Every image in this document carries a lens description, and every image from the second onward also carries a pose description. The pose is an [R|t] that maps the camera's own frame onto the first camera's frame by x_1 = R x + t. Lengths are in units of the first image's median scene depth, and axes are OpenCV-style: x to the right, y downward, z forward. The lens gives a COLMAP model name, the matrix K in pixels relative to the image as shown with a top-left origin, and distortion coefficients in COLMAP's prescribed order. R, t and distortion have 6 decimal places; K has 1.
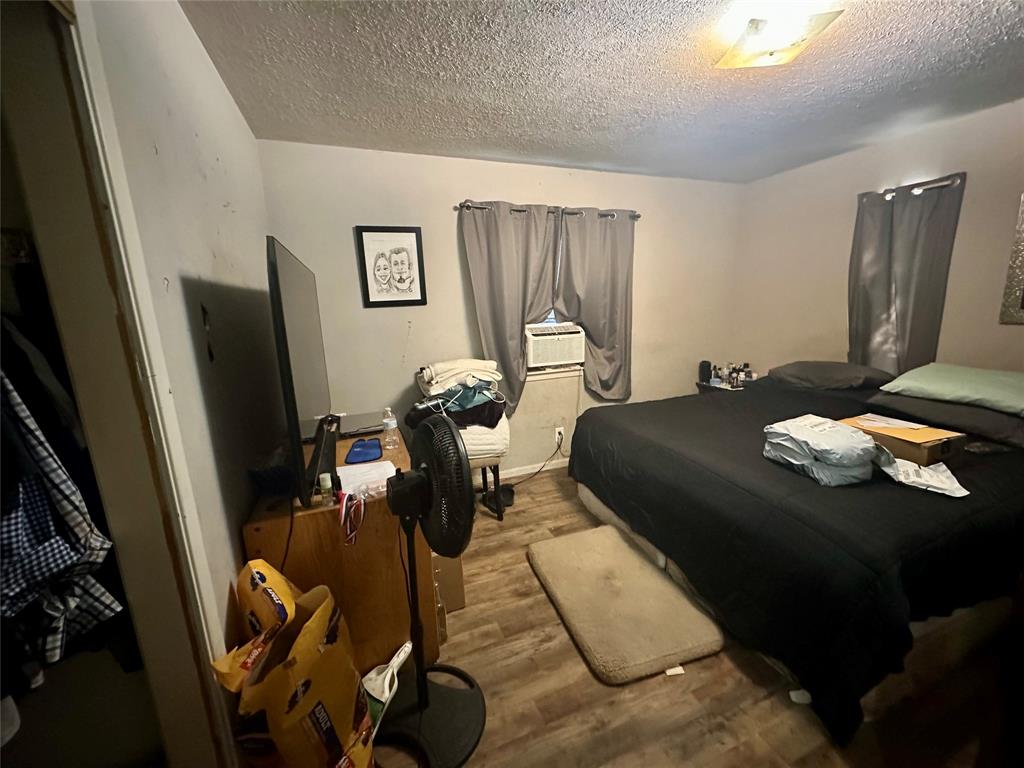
lens RADIAL K [[408.2, 0, 514.2], [0, 408.2, 382.2], [0, 0, 1]] dist [-0.004461, 0.000635]
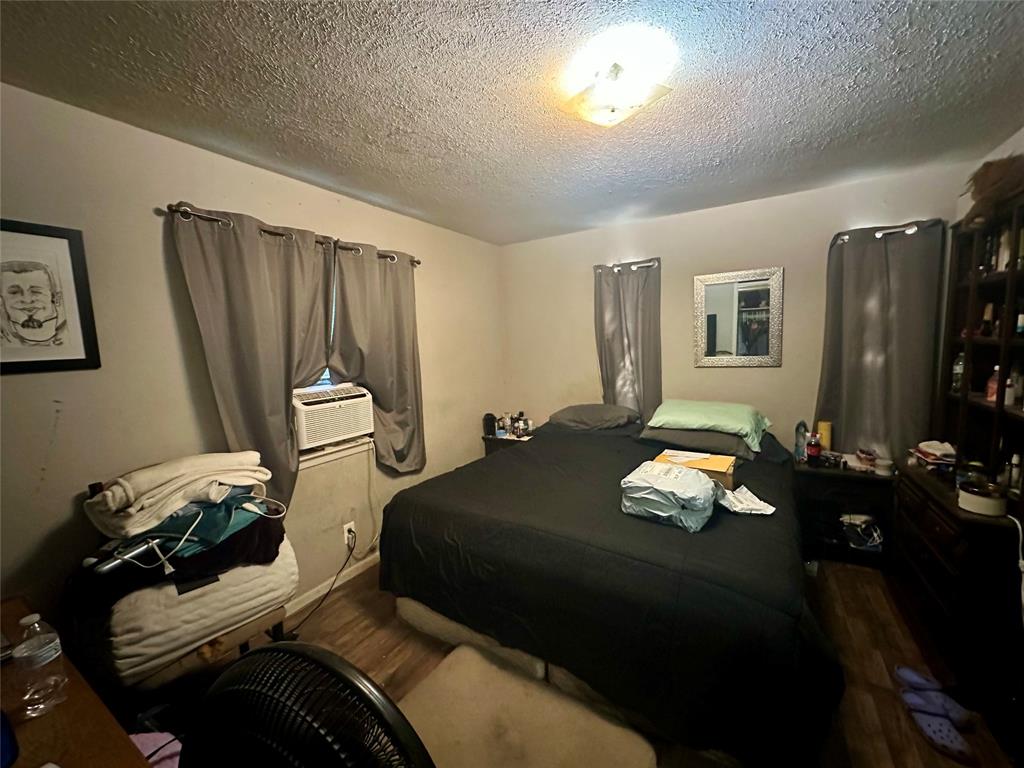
lens RADIAL K [[408.2, 0, 511.3], [0, 408.2, 383.3], [0, 0, 1]] dist [-0.004461, 0.000635]
pose [[0.793841, -0.057478, 0.605403, -0.108244], [0.132133, 0.988042, -0.079454, -0.052295], [-0.593597, 0.143068, 0.791943, 0.236662]]
